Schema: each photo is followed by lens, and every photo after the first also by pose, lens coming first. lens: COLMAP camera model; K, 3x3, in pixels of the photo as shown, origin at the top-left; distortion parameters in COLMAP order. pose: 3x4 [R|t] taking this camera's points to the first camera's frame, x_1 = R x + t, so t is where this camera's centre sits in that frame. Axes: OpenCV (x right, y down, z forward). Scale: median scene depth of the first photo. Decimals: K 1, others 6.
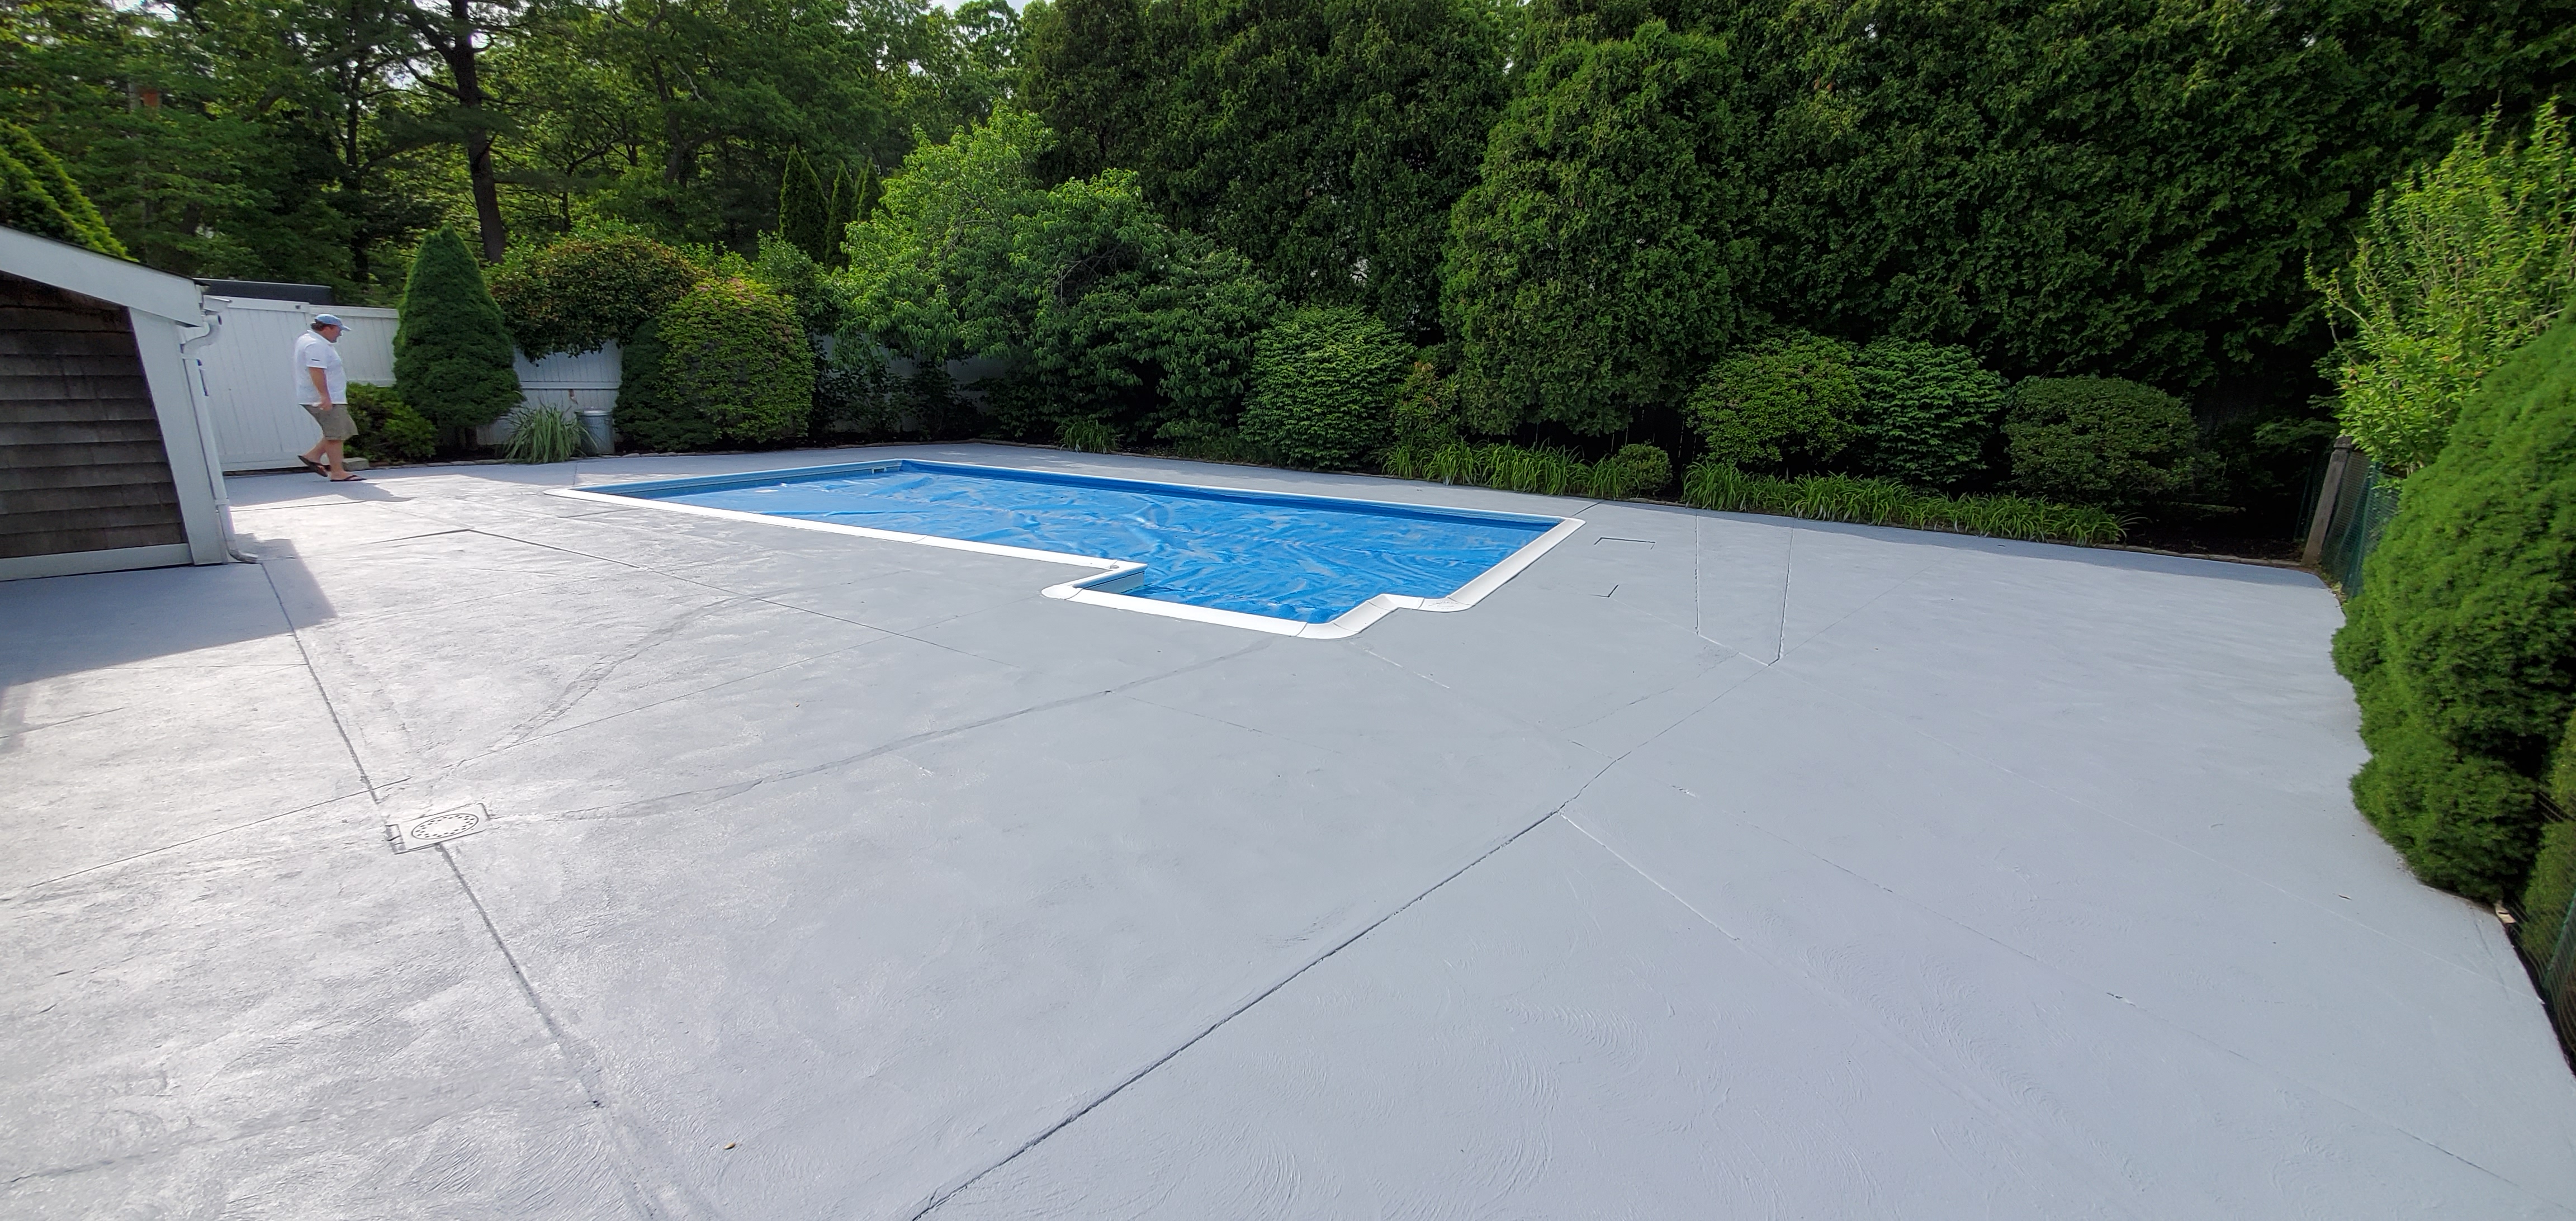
lens RADIAL K [[1010.7, 0, 1288.0], [0, 1010.7, 610.5], [0, 0, 1]] dist [0.002409, 0.000664]
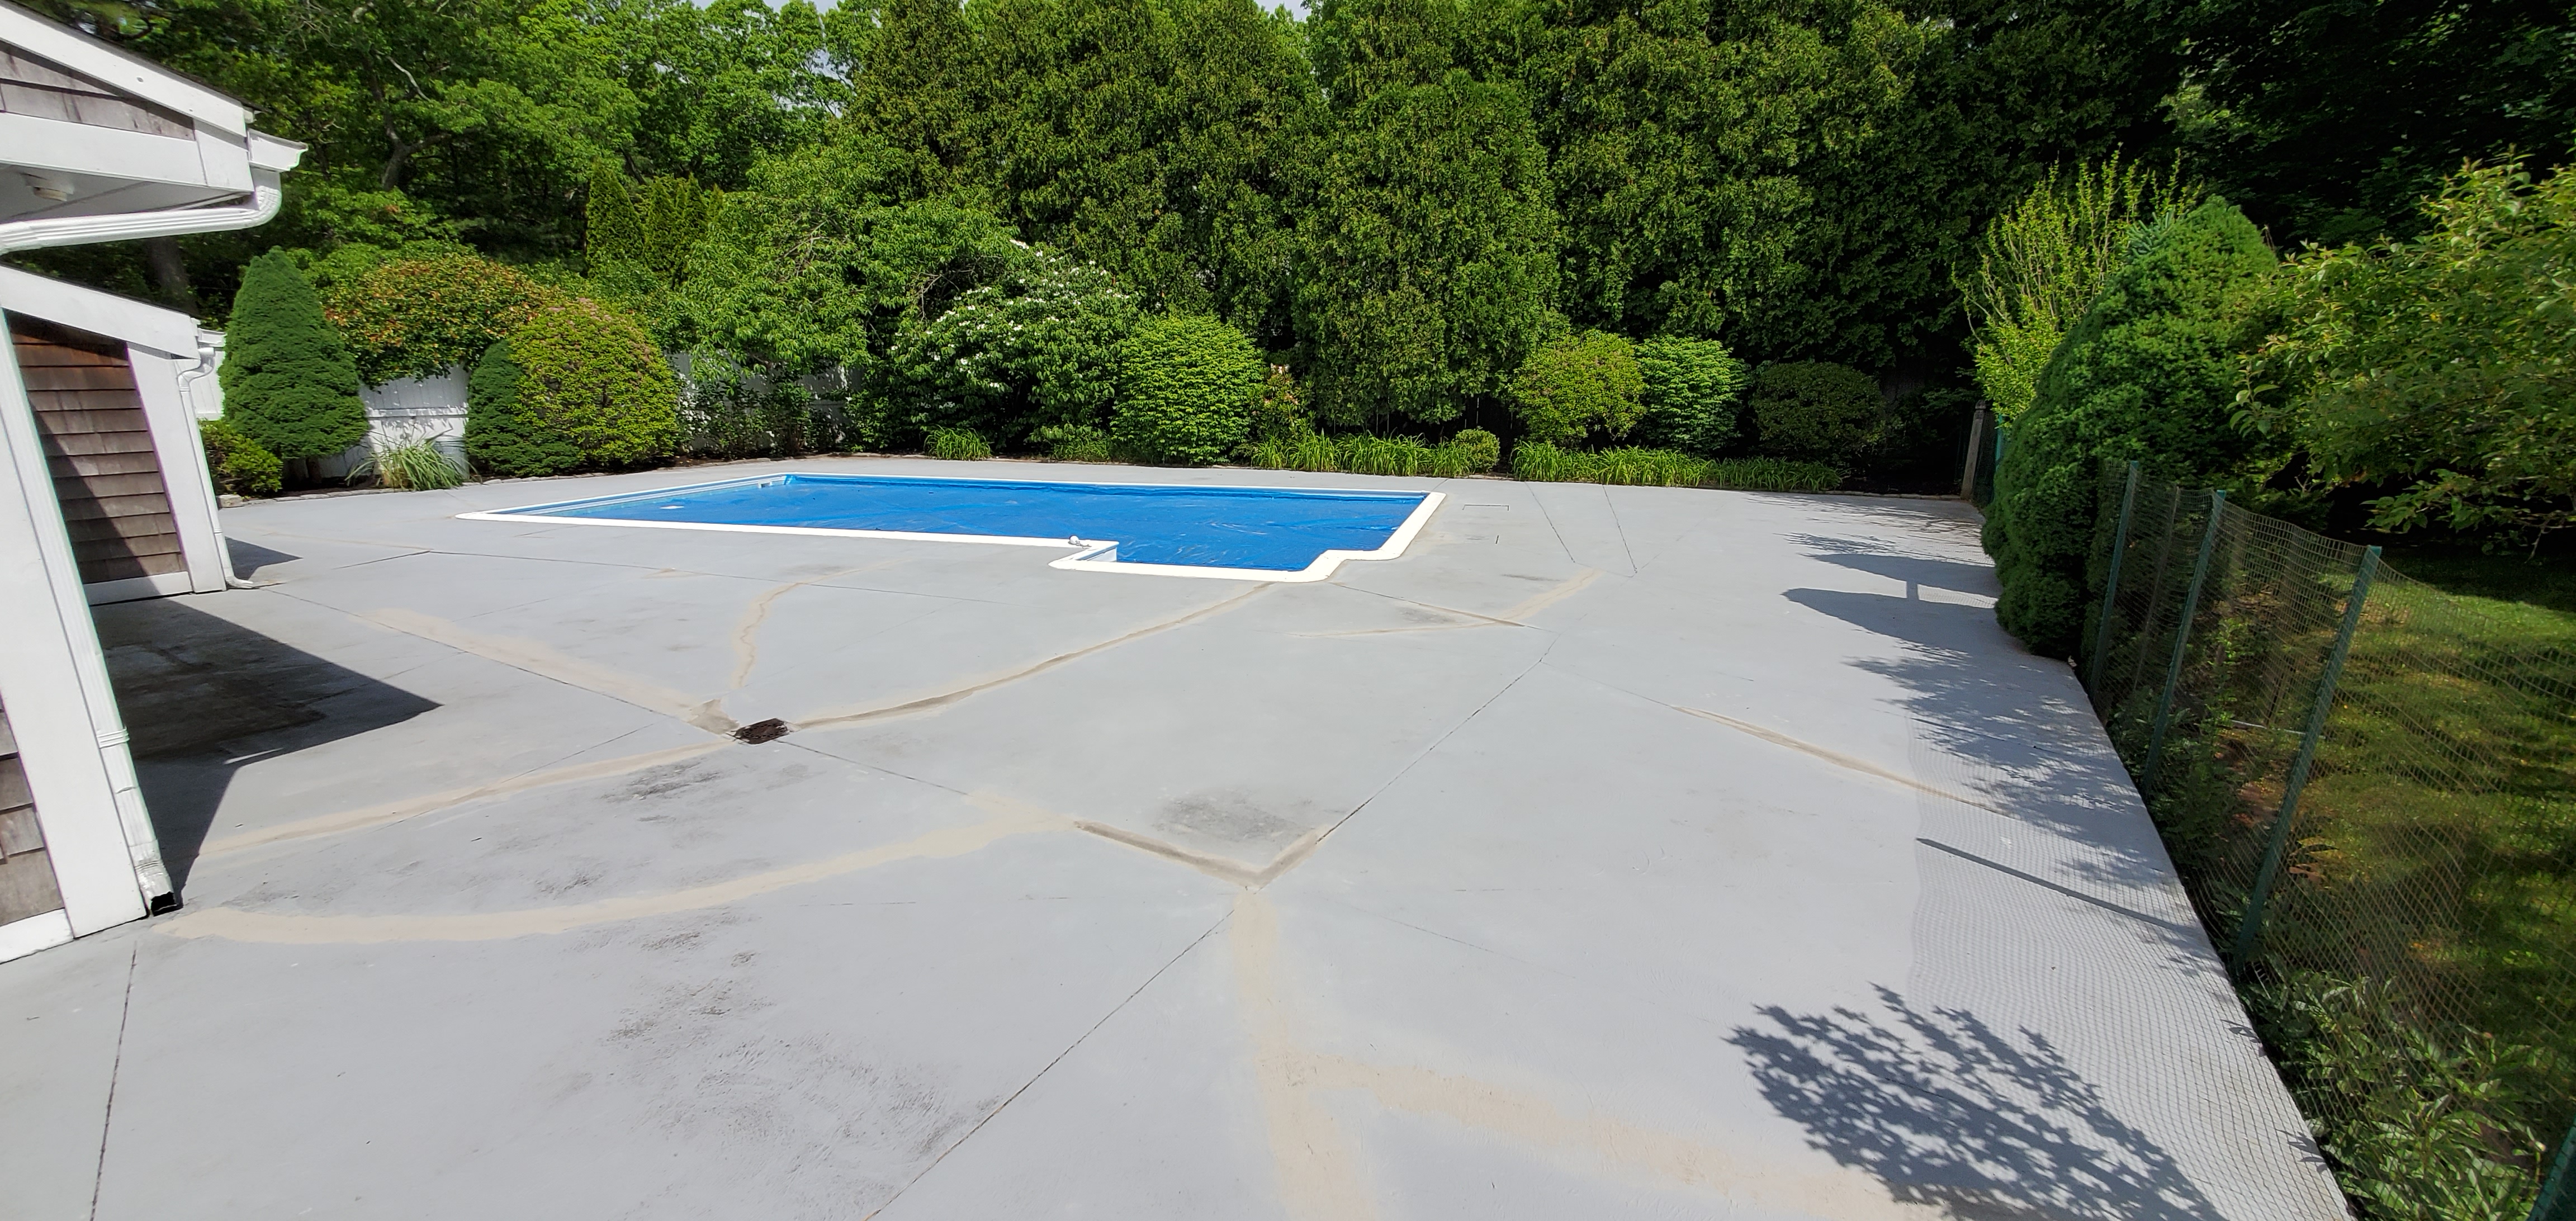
lens RADIAL K [[1011.5, 0, 1288.0], [0, 1011.5, 610.5], [0, 0, 1]] dist [0.000301, -0.000044]
pose [[0.978660, -0.073489, 0.191895, -0.103846], [0.074571, 0.997214, 0.001587, 0.027606], [-0.191477, 0.012757, 0.981414, -0.105006]]
